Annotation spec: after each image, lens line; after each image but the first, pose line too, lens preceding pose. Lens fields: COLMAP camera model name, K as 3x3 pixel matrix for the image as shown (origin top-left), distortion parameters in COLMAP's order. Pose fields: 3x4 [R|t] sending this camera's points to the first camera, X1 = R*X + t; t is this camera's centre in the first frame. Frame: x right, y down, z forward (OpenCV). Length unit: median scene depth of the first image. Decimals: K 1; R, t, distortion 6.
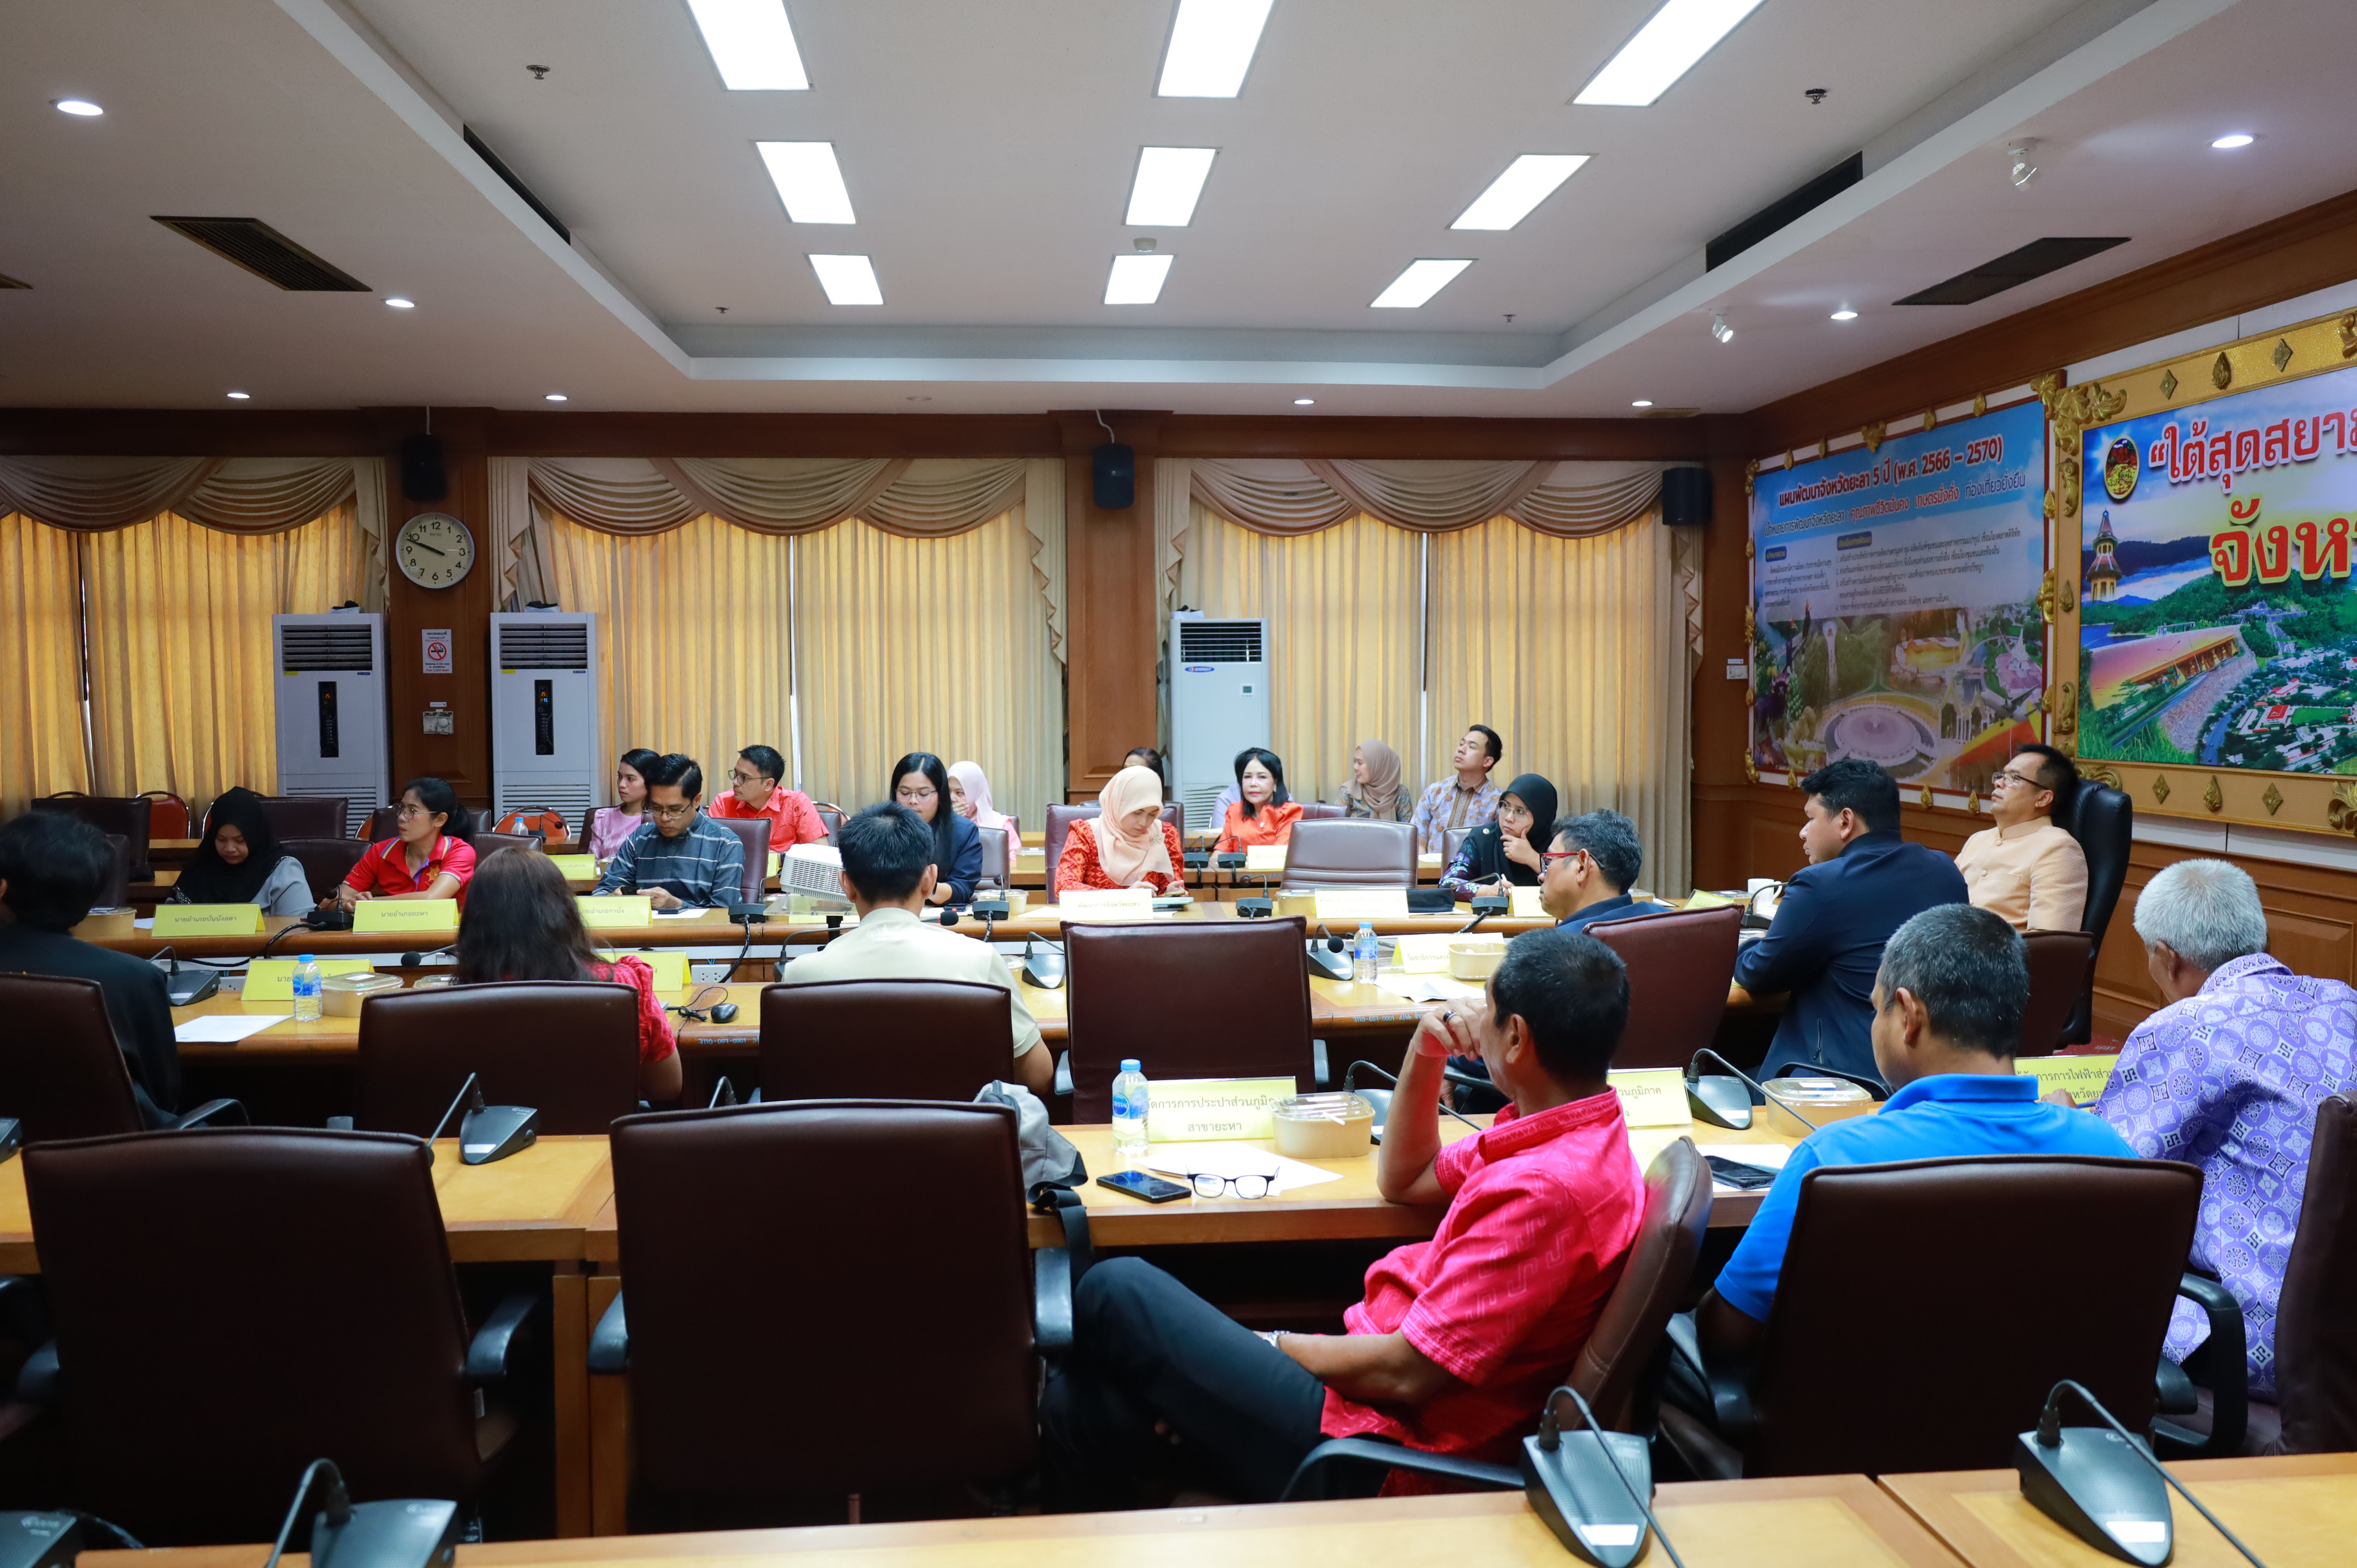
lens RADIAL K [[1983.2, 0, 1180.1], [0, 1983.2, 766.5], [0, 0, 1]] dist [-0.117325, -0.004153]
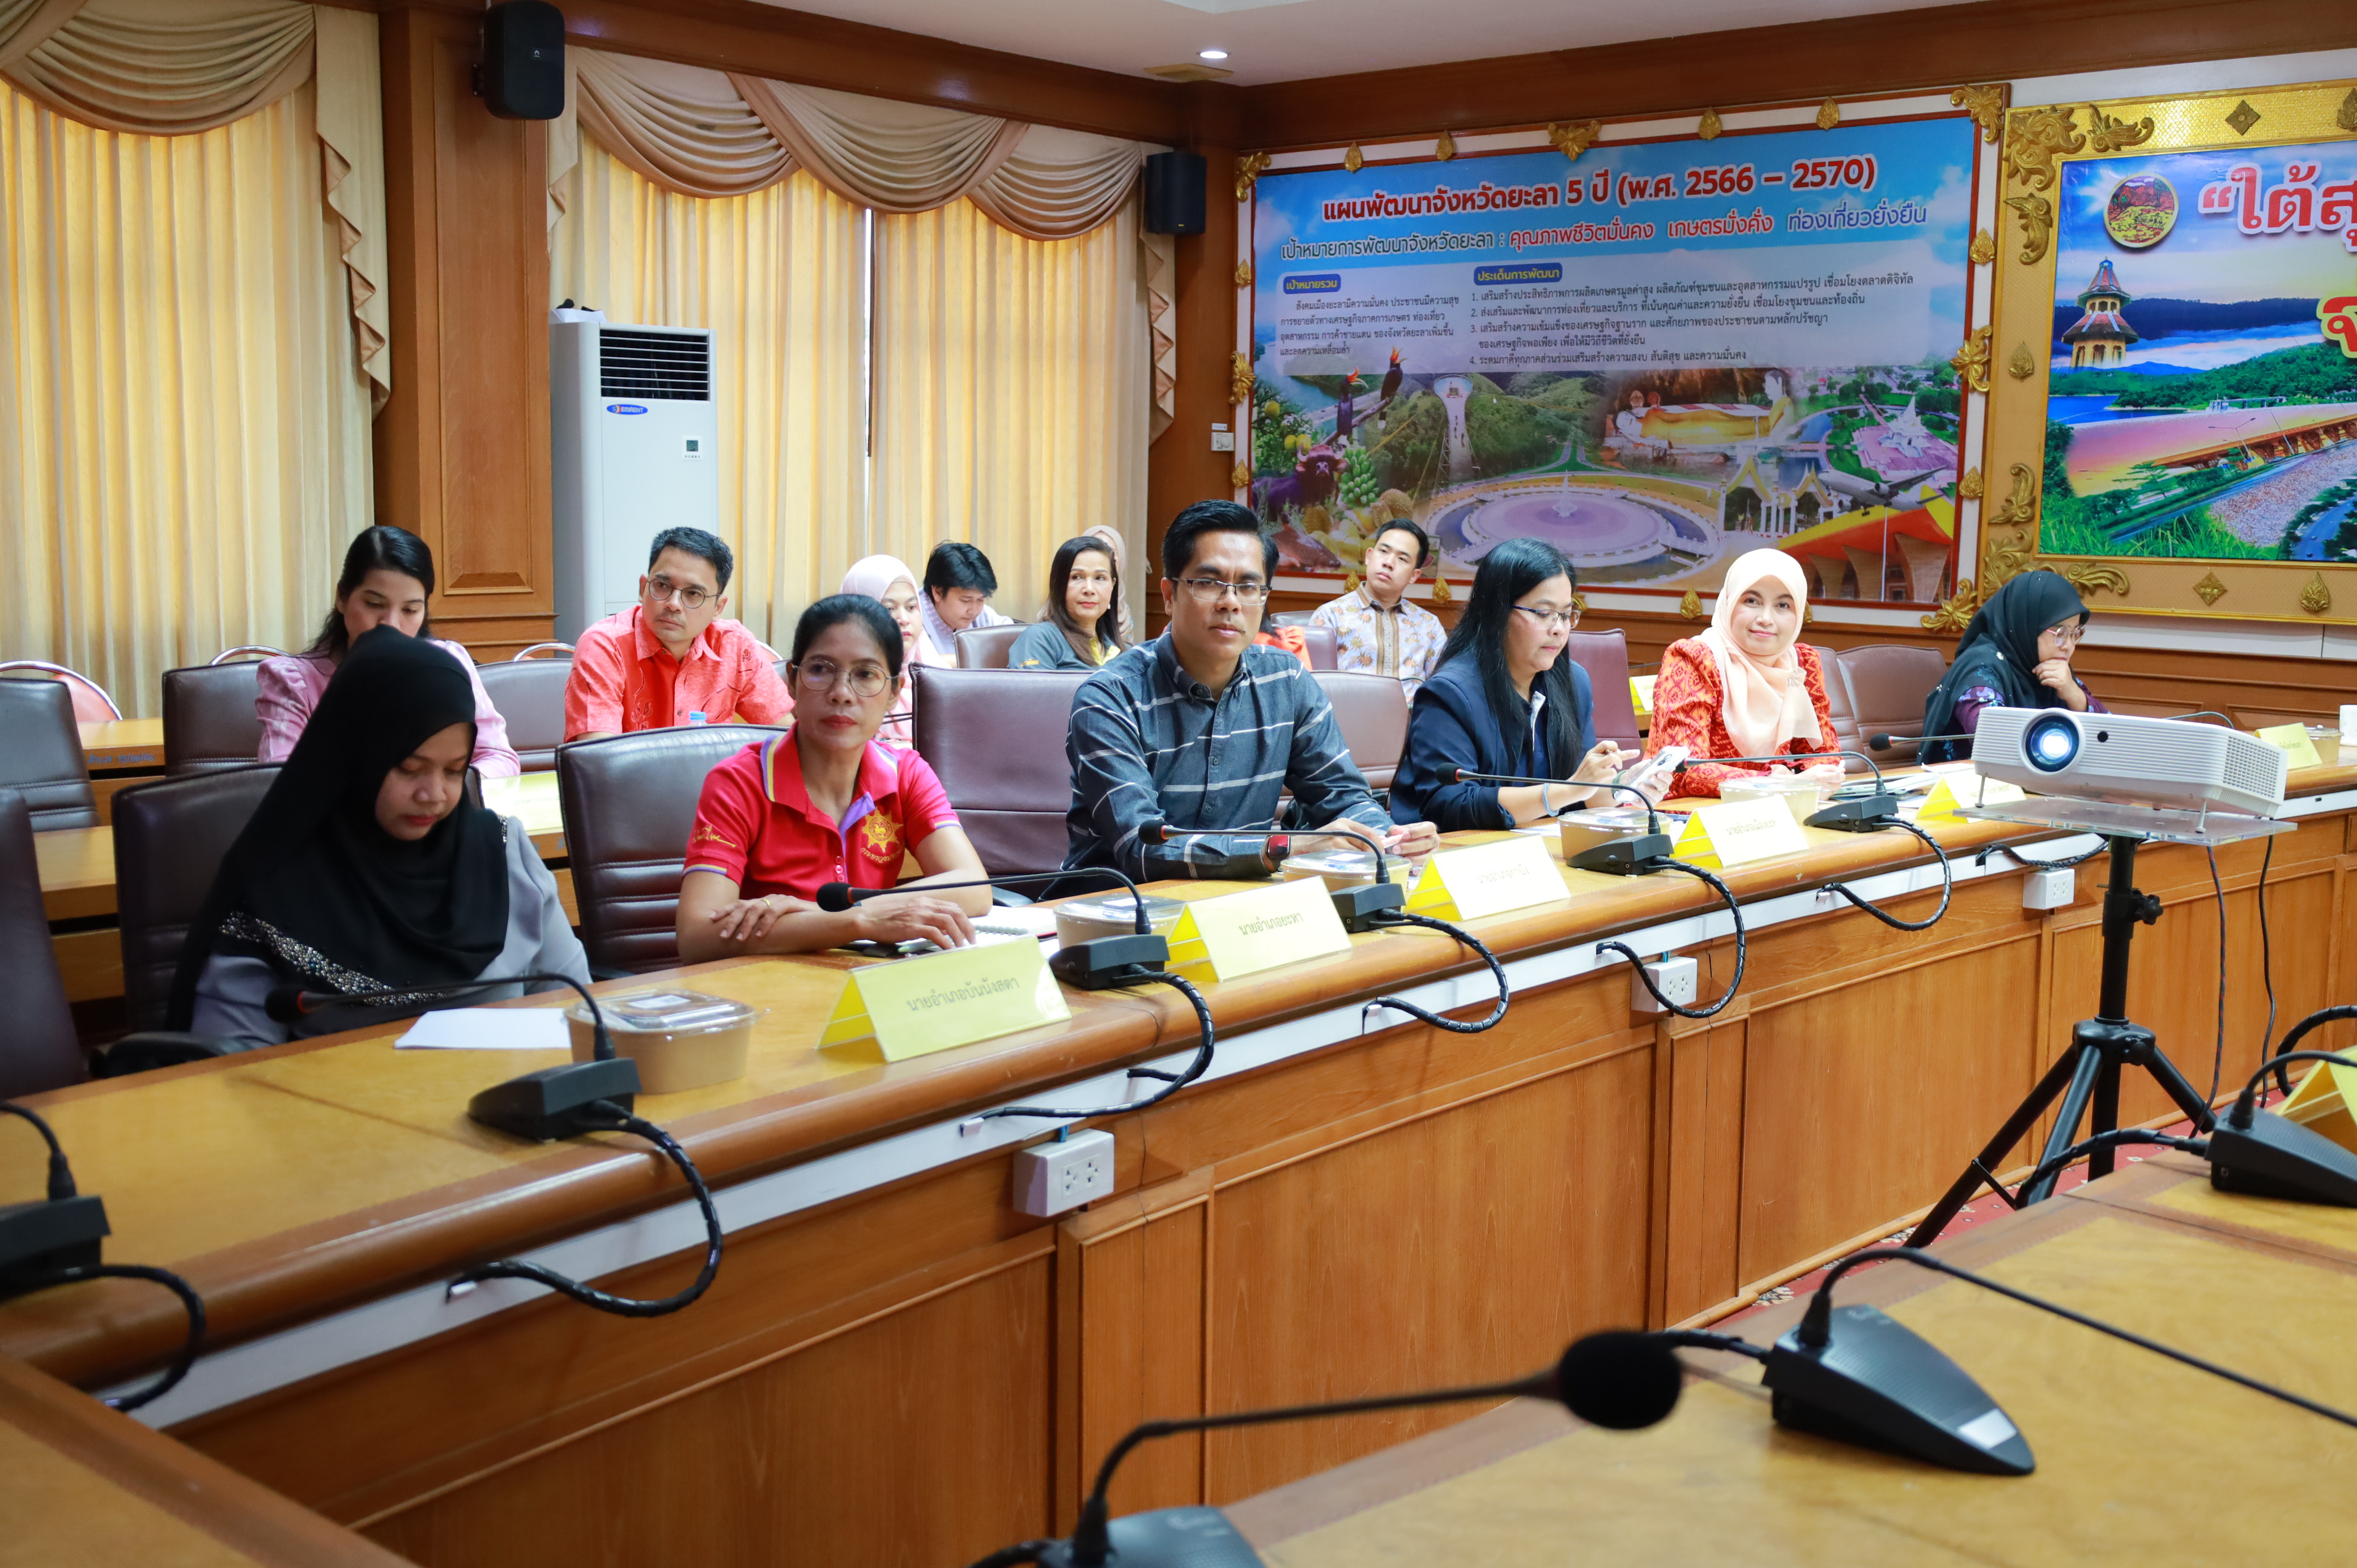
lens RADIAL K [[2561.8, 0, 1173.3], [0, 2561.8, 785.7], [0, 0, 1]] dist [-0.027216, 0.000000]
pose [[0.717469, -0.059221, 0.694069, -0.508210], [0.004878, 0.996782, 0.080008, 0.004835], [-0.696573, -0.054018, 0.715449, 0.395088]]
